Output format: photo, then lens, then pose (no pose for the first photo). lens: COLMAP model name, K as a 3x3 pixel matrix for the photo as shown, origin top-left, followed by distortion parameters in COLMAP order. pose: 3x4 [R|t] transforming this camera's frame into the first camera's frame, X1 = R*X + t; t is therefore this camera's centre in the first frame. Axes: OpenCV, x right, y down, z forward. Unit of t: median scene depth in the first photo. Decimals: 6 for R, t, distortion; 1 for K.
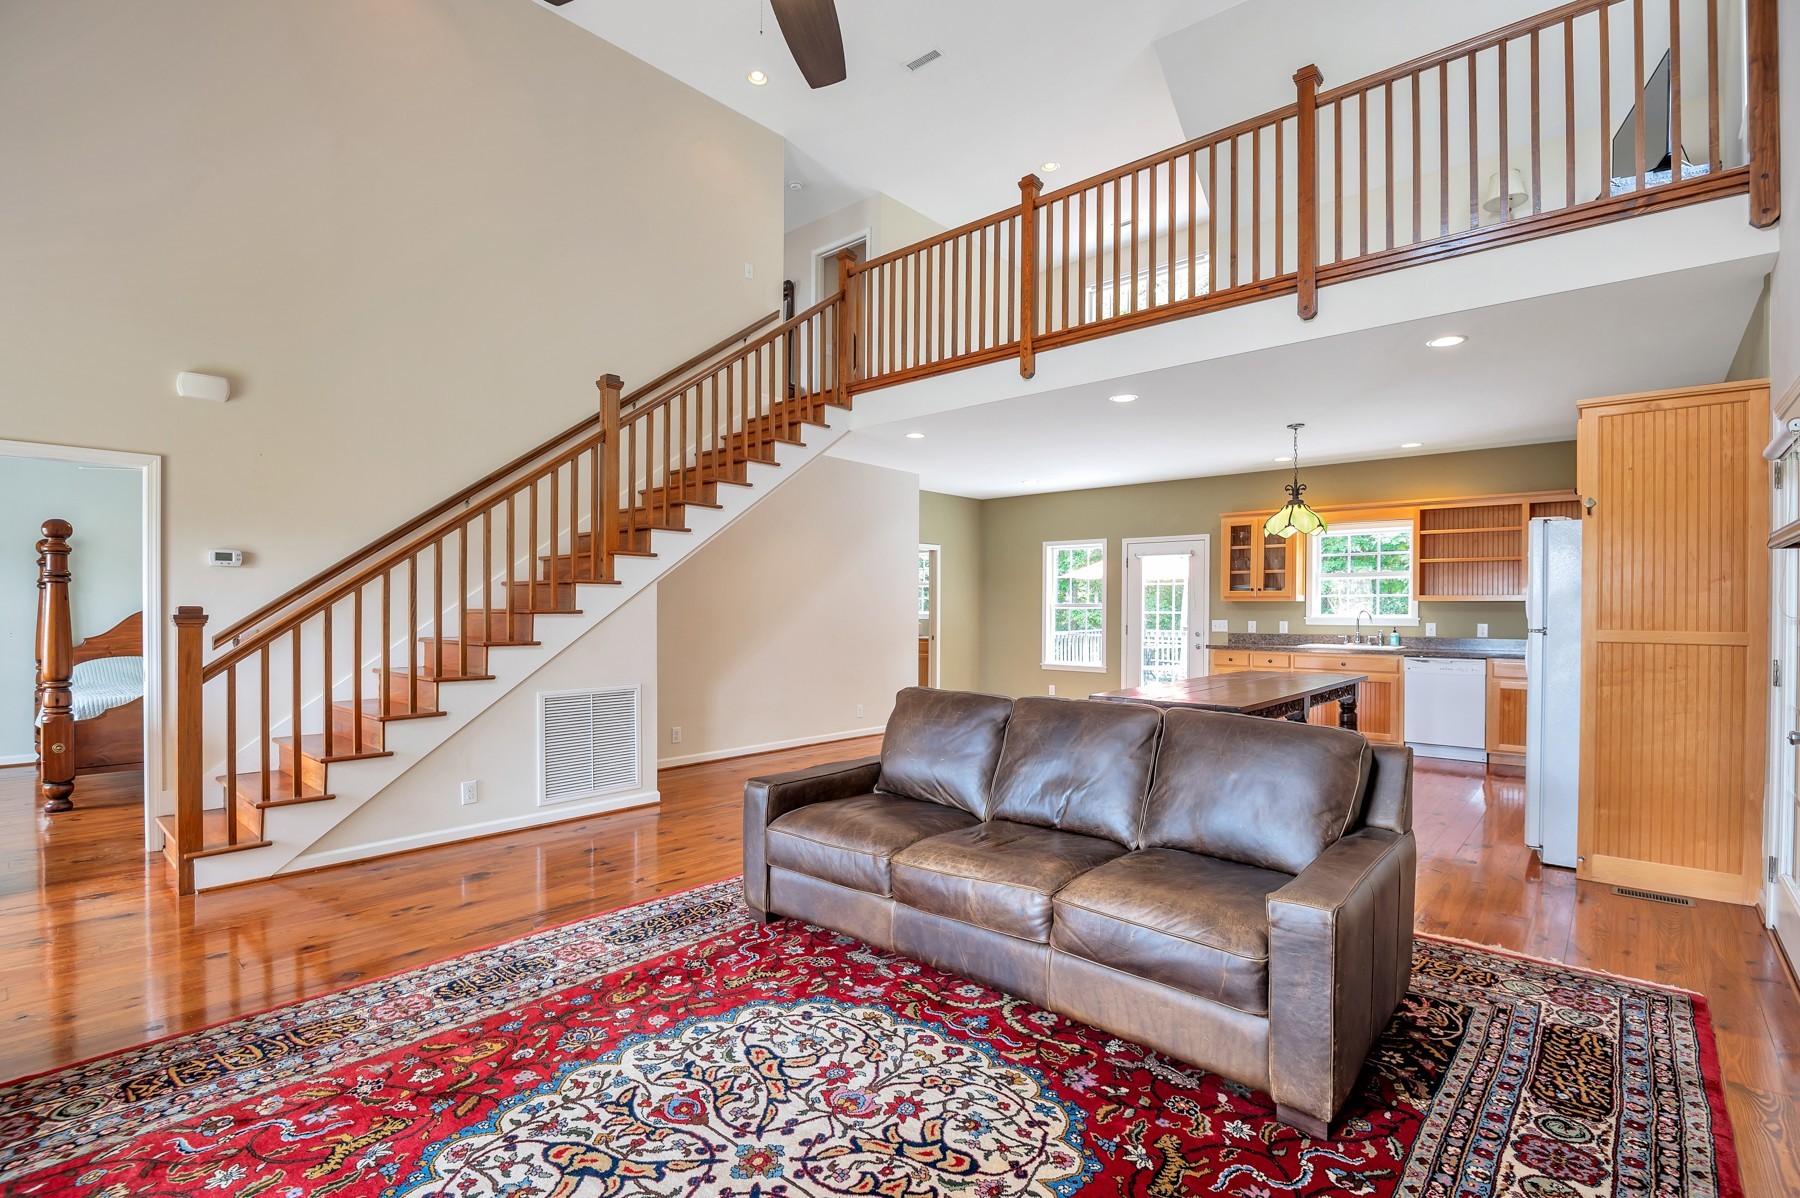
lens RADIAL K [[851.0, 0, 887.4], [0, 851.0, 604.0], [0, 0, 1]] dist [-0.021372, -0.002944]
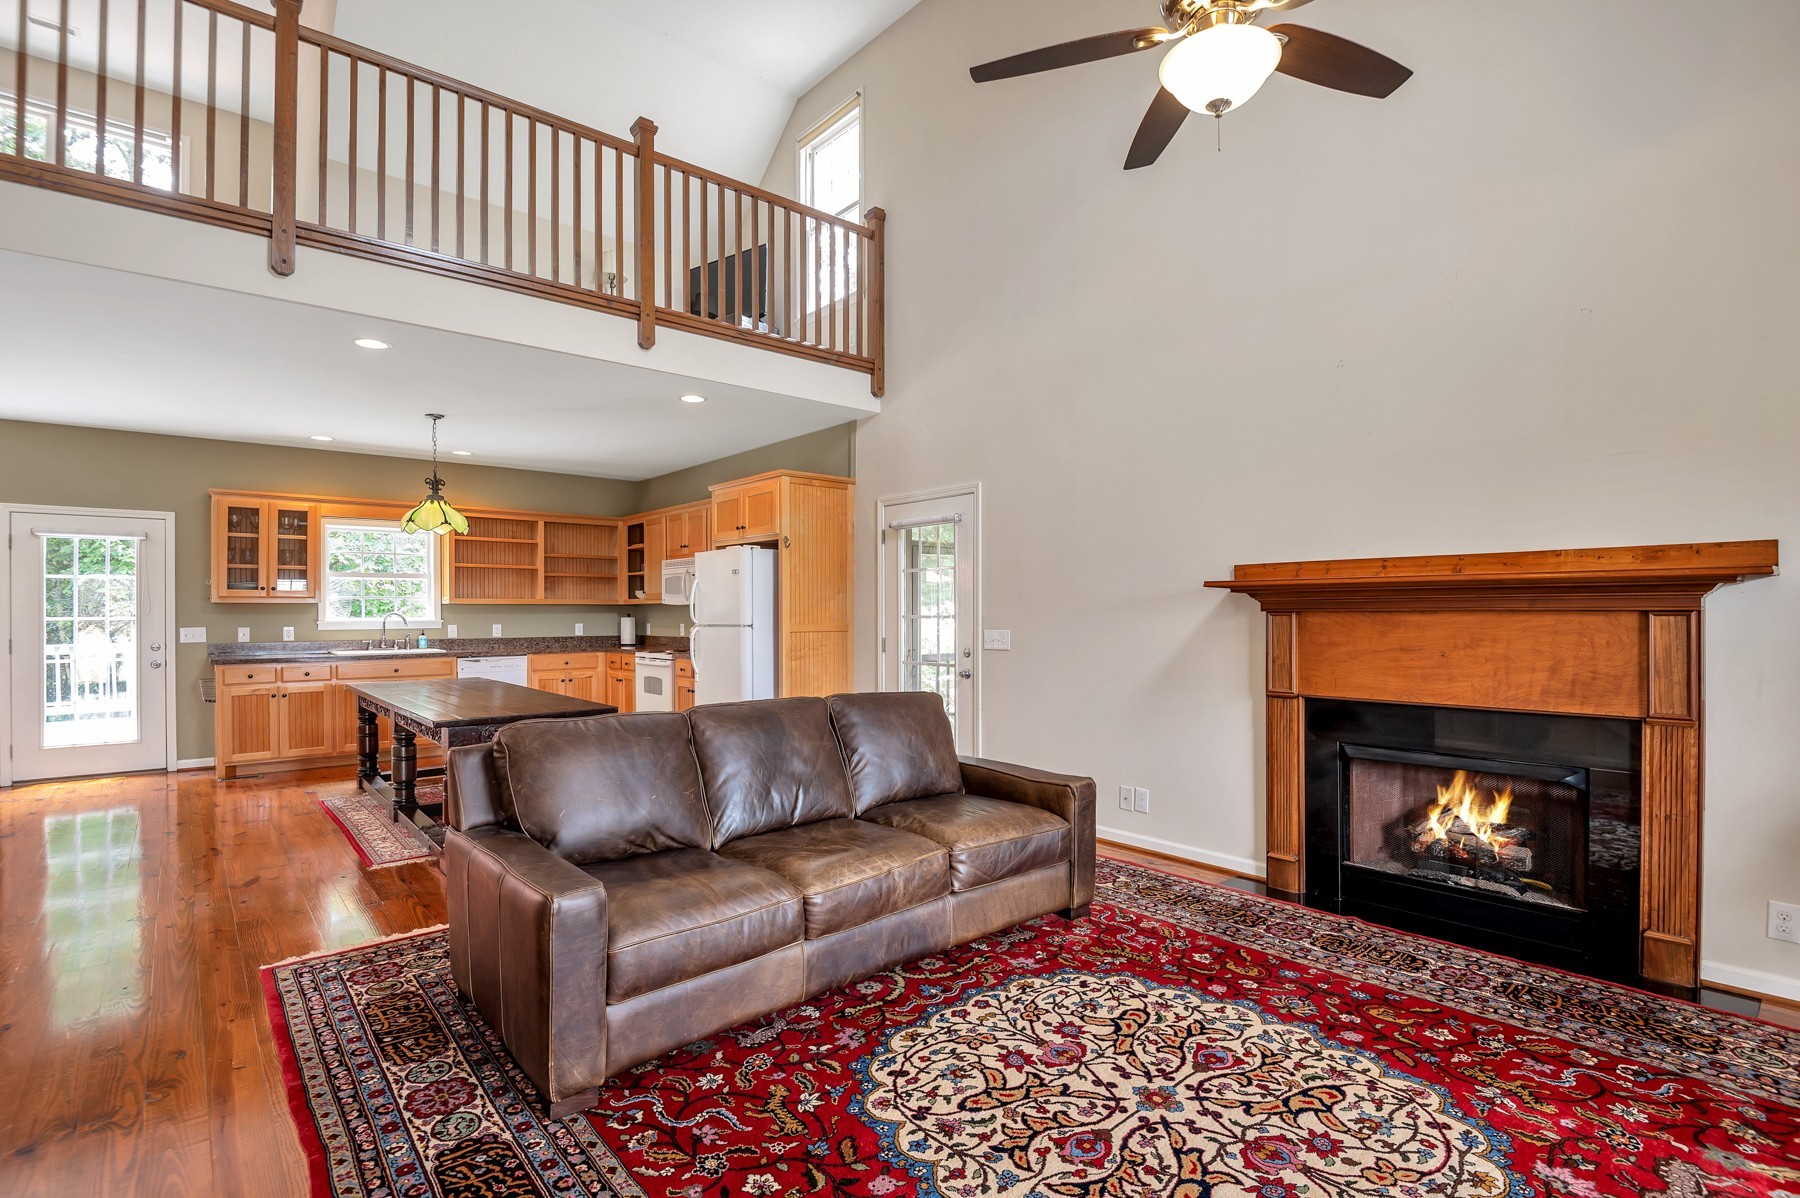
lens RADIAL K [[851.0, 0, 935.4], [0, 851.0, 610.3], [0, 0, 1]] dist [-0.021372, -0.002944]
pose [[0.097612, -0.003017, 0.995220, -0.773003], [-0.001141, 0.999994, 0.003144, 0.000565], [-0.995224, -0.001442, 0.097608, 0.700706]]
